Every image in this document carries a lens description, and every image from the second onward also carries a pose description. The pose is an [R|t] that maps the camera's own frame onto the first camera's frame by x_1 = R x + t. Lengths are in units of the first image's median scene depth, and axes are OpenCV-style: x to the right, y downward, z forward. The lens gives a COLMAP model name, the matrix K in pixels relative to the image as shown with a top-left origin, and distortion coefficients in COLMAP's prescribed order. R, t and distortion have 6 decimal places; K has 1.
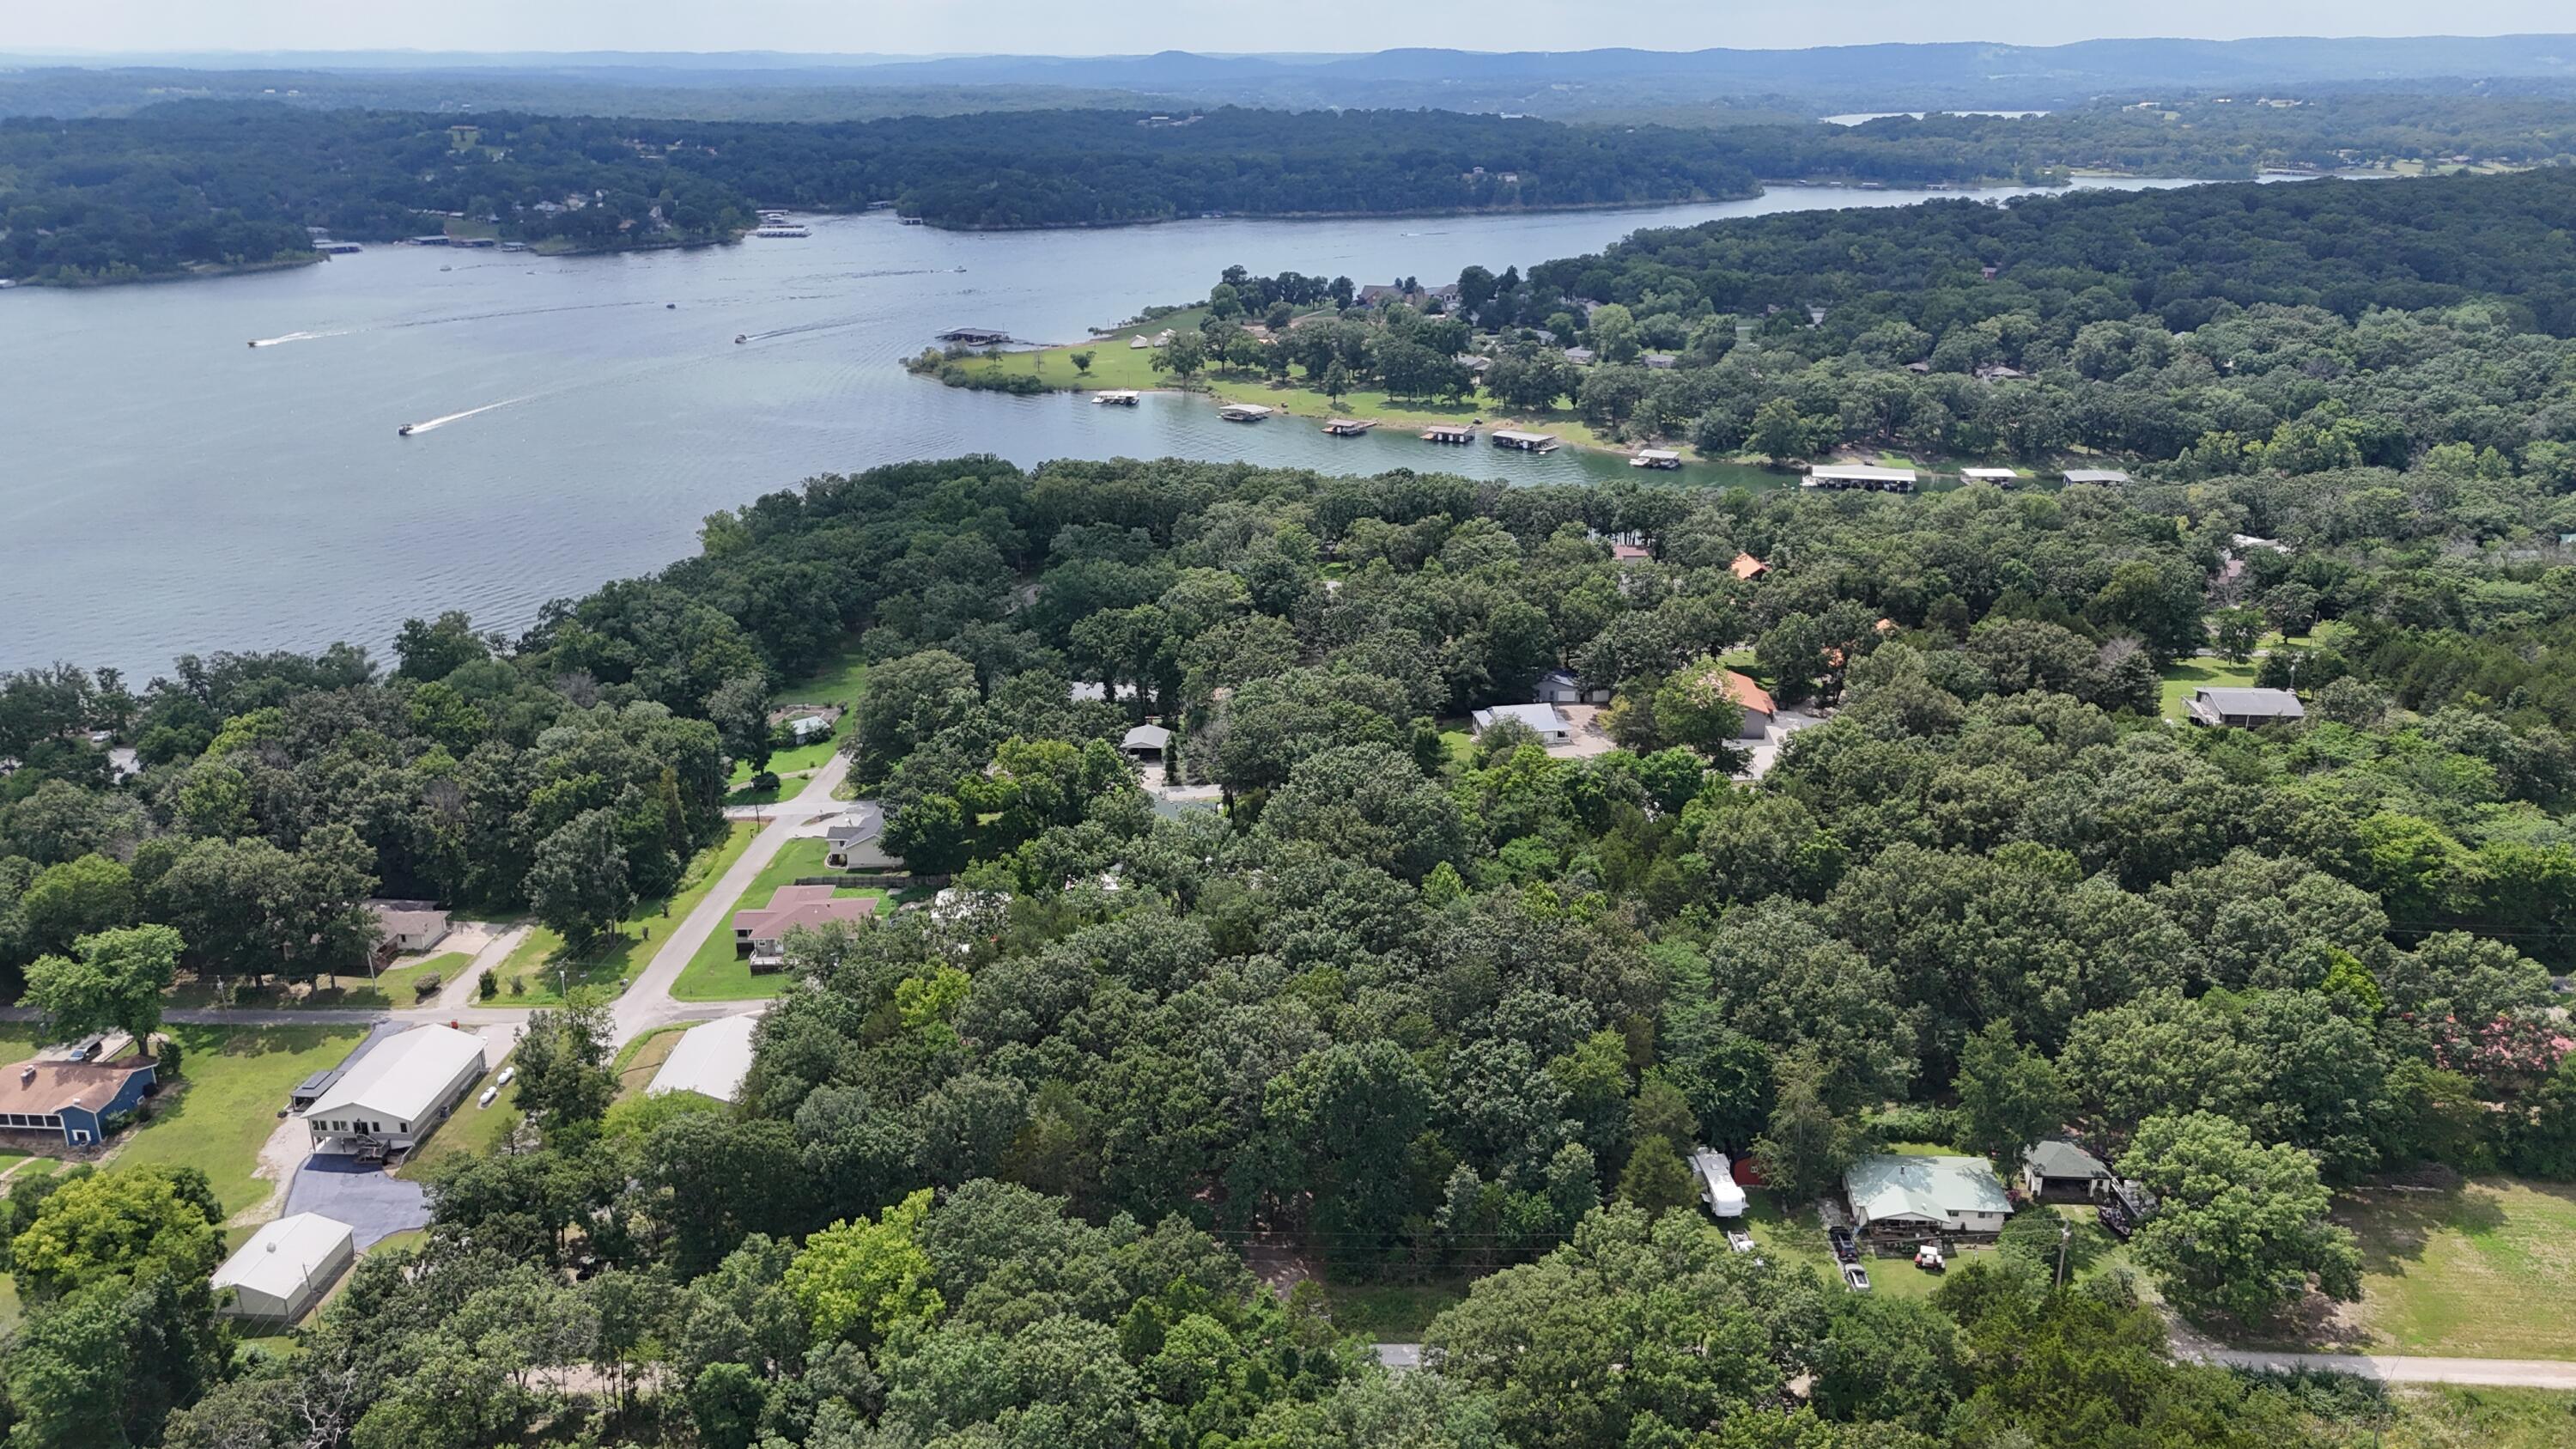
lens RADIAL K [[1900.7, 0, 1295.6], [0, 1900.7, 725.5], [0, 0, 1]] dist [0.065001, -0.062172]
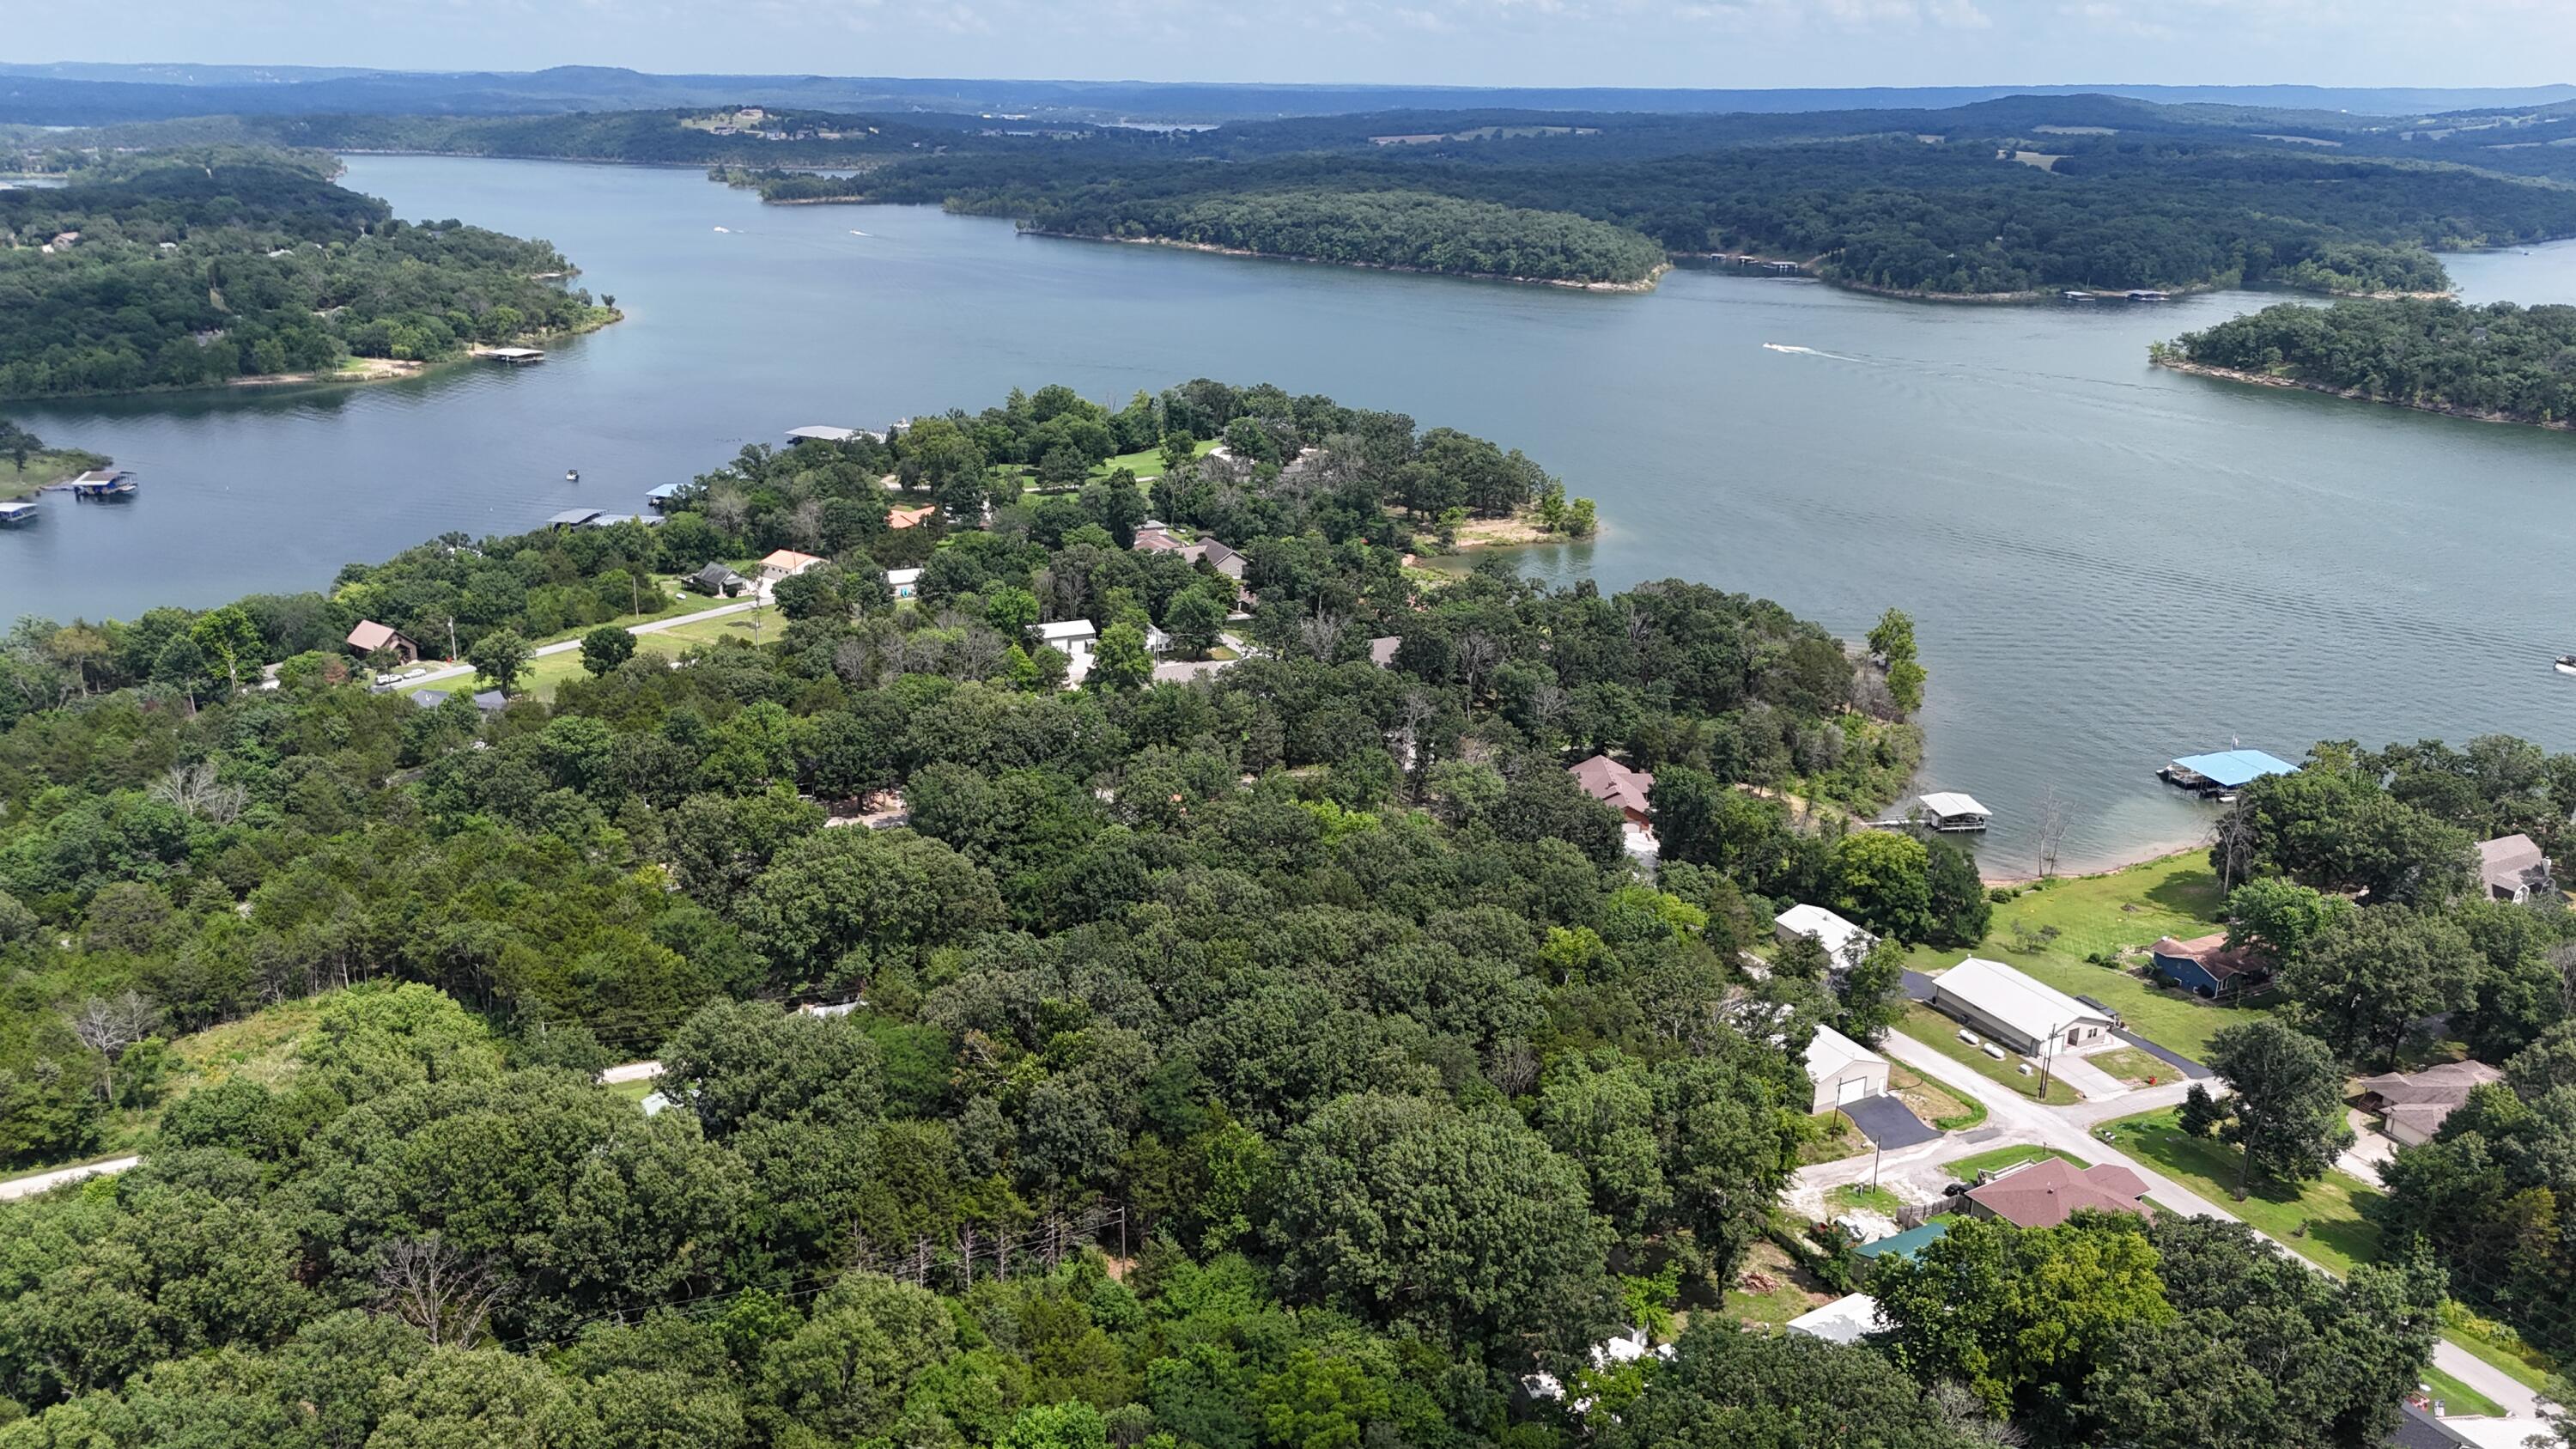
lens RADIAL K [[1900.7, 0, 1284.6], [0, 1900.7, 706.1], [0, 0, 1]] dist [0.065001, -0.062172]
pose [[-0.861962, 0.145537, -0.485634, 0.084170], [-0.179307, 0.808478, 0.560546, -0.101213], [0.474205, 0.570247, -0.670782, 0.291365]]
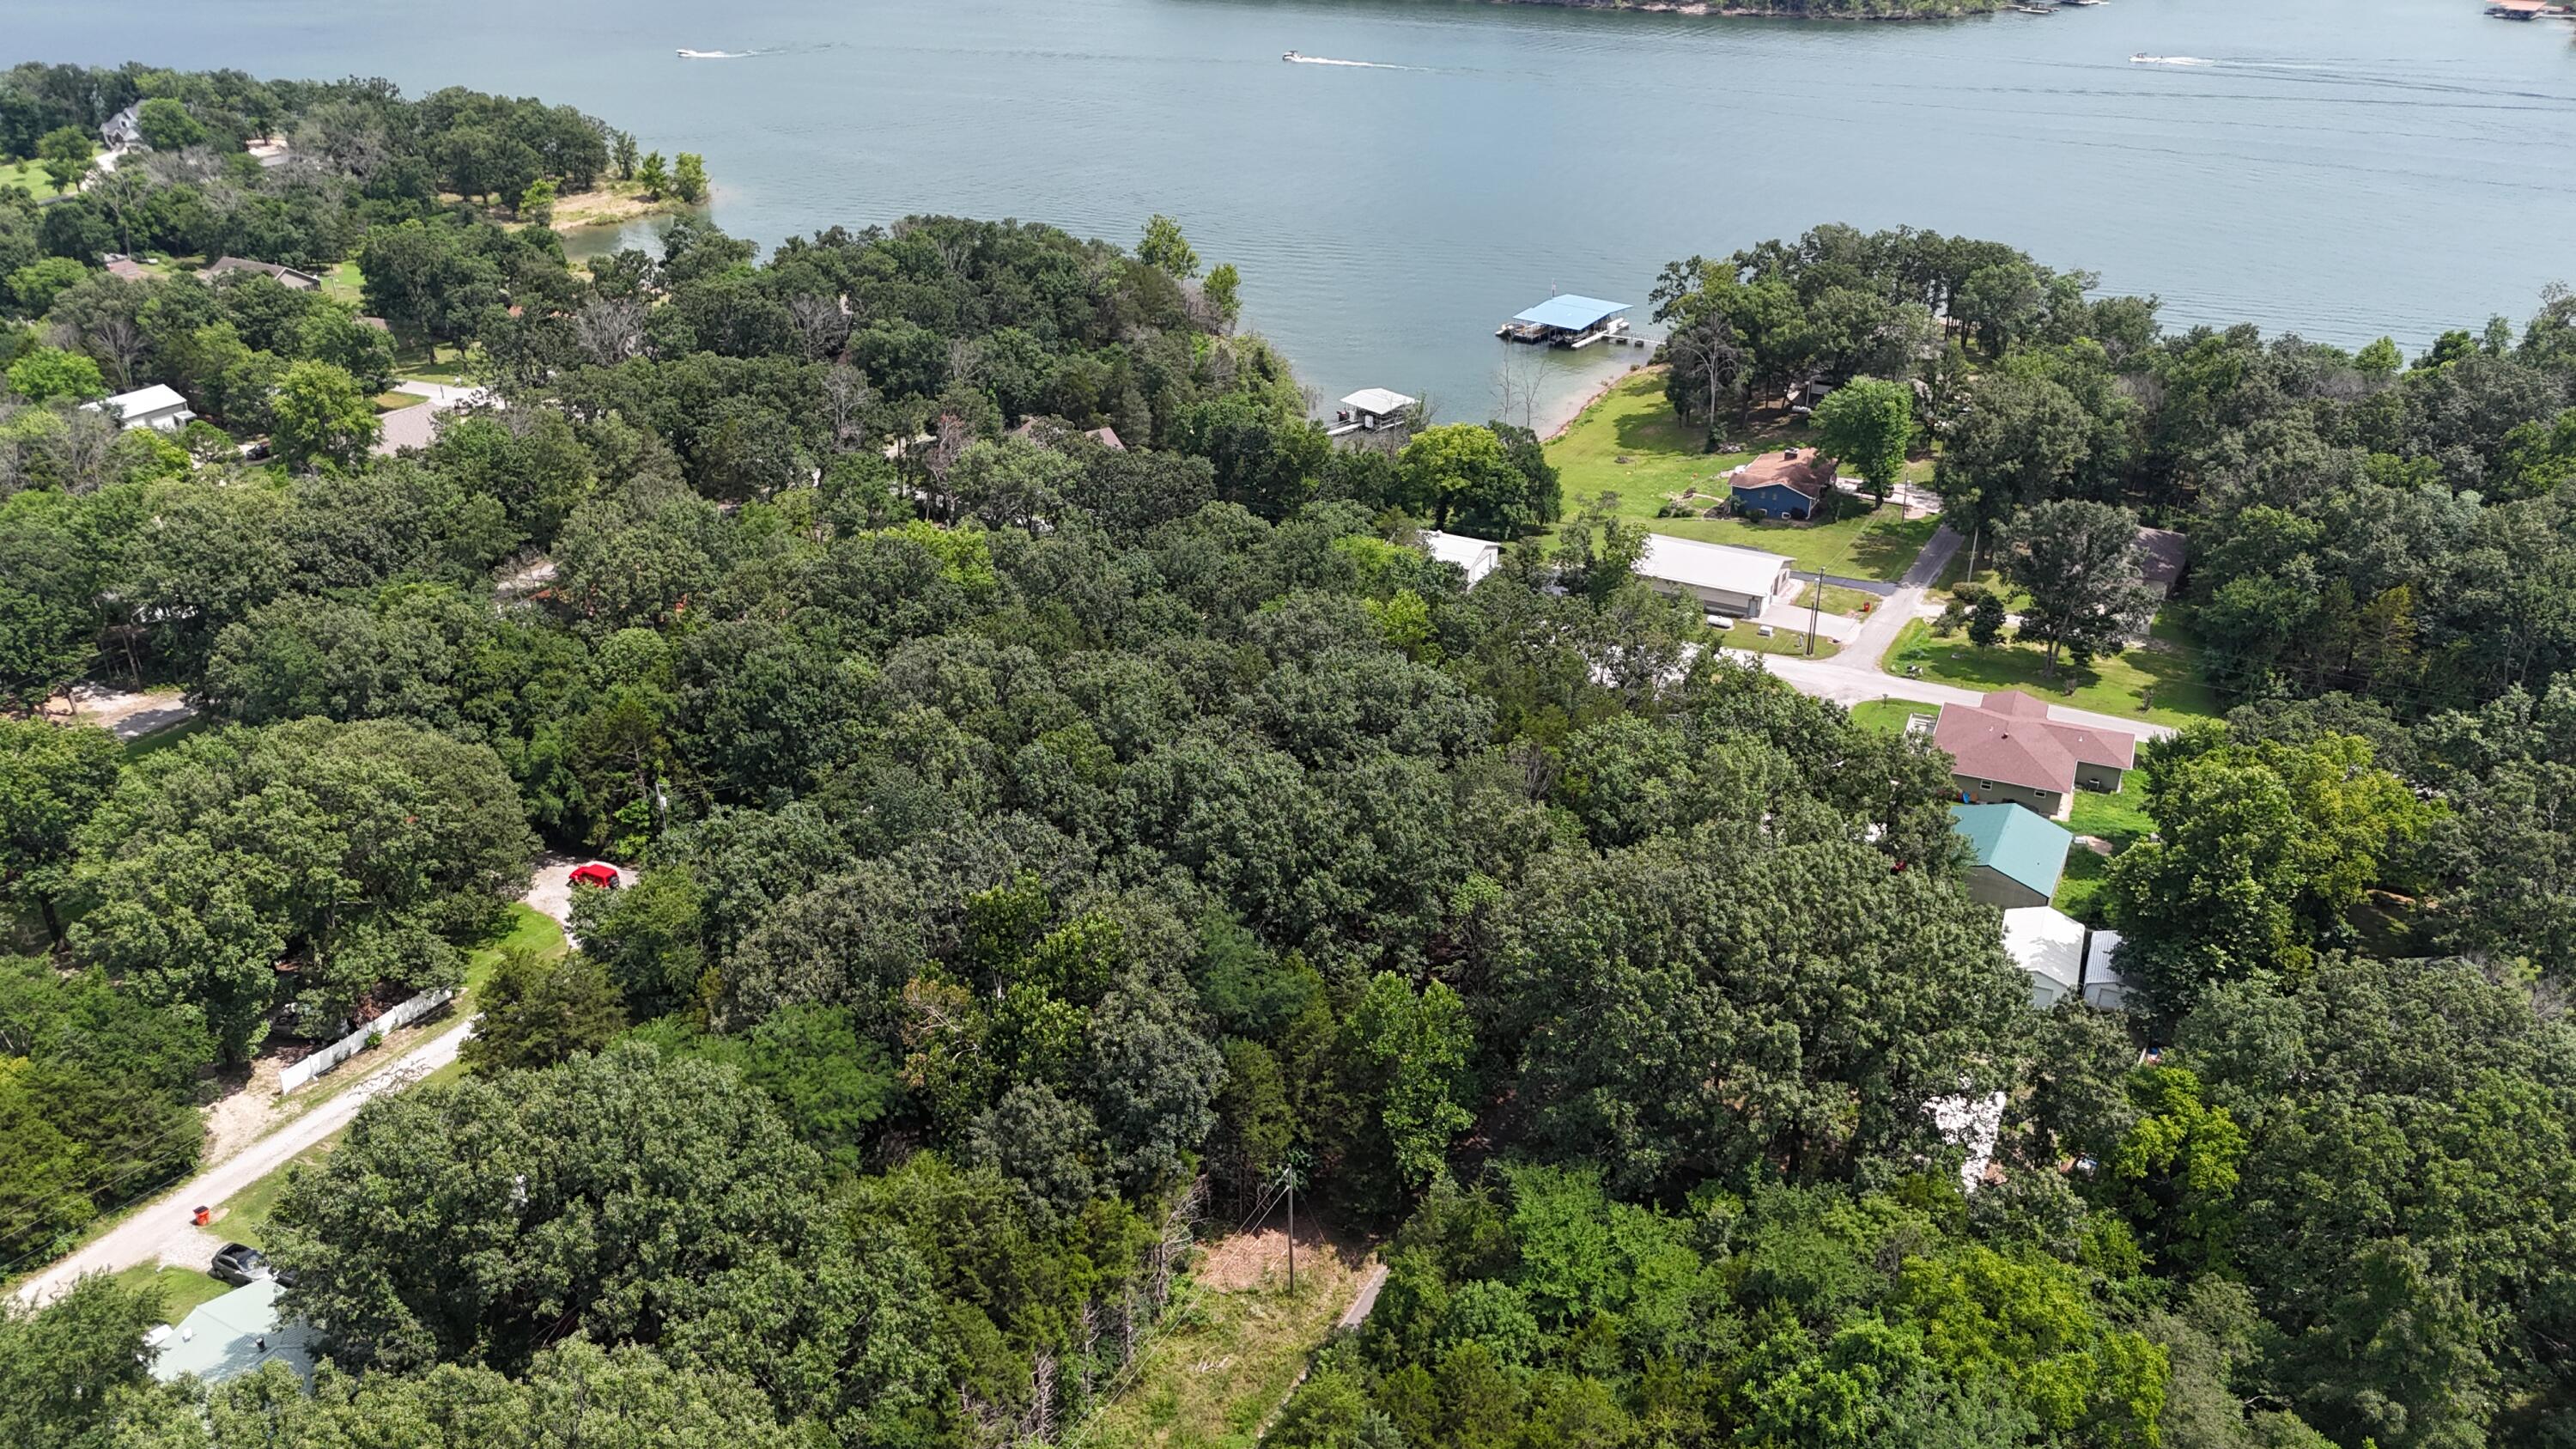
lens RADIAL K [[1900.7, 0, 1287.8], [0, 1900.7, 729.5], [0, 0, 1]] dist [0.065001, -0.062172]
pose [[-0.418582, 0.415450, -0.807583, 0.093314], [-0.295117, 0.778751, 0.553581, -0.047522], [0.858892, 0.470050, -0.203364, 0.212784]]
